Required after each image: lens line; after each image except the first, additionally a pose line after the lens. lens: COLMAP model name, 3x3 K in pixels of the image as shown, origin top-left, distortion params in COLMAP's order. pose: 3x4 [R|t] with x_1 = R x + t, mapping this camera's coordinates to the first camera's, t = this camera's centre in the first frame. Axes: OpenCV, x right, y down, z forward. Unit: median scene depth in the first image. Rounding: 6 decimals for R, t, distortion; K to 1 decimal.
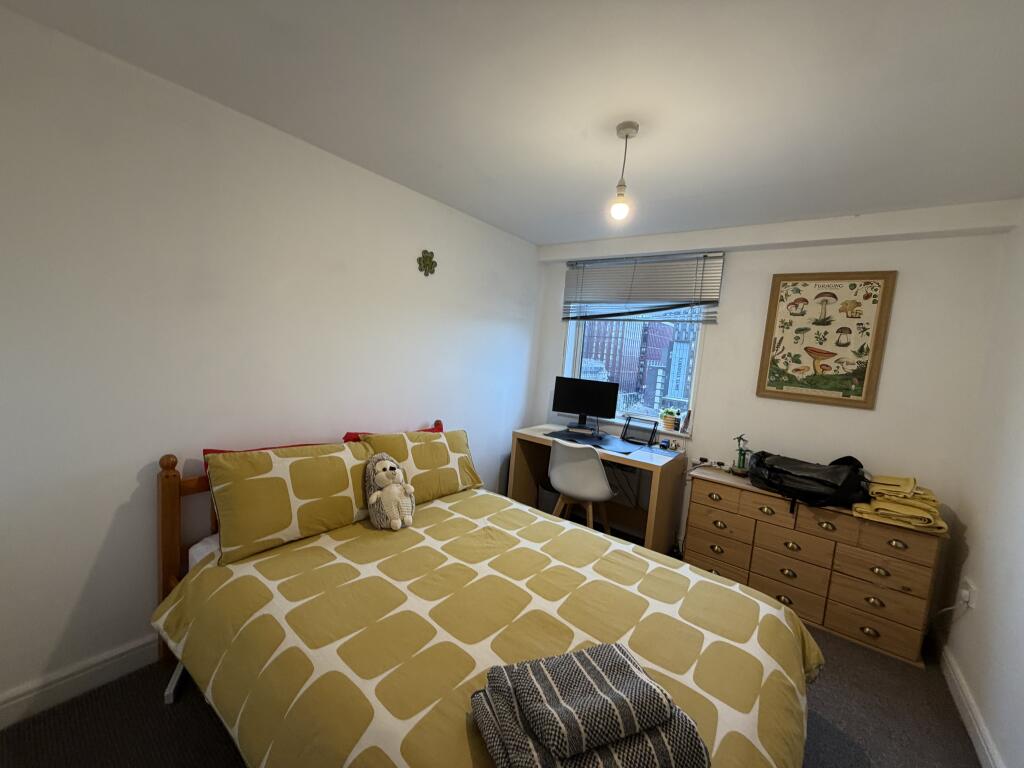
lens RADIAL K [[411.1, 0, 507.8], [0, 411.1, 384.3], [0, 0, 1]] dist [-0.001571, -0.000040]
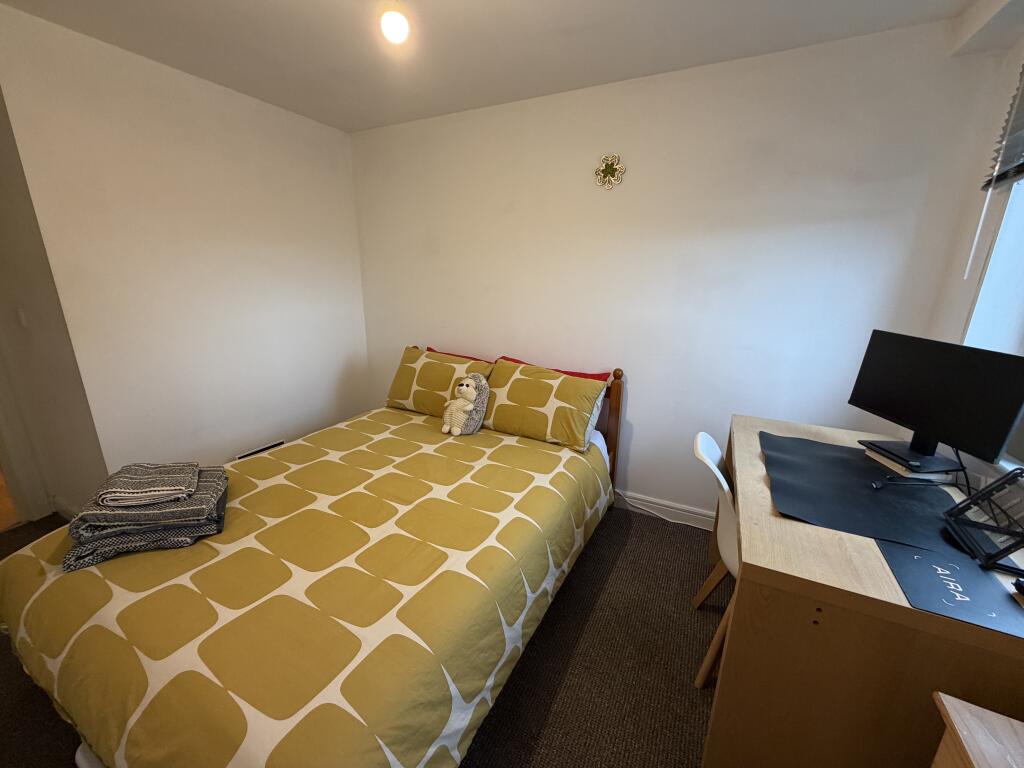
lens RADIAL K [[411.1, 0, 507.8], [0, 411.1, 384.3], [0, 0, 1]] dist [-0.001571, -0.000040]
pose [[0.179294, 0.187906, -0.965684, 0.765147], [-0.089431, 0.980639, 0.174212, -0.008523], [0.979722, 0.055127, 0.192627, 0.808277]]
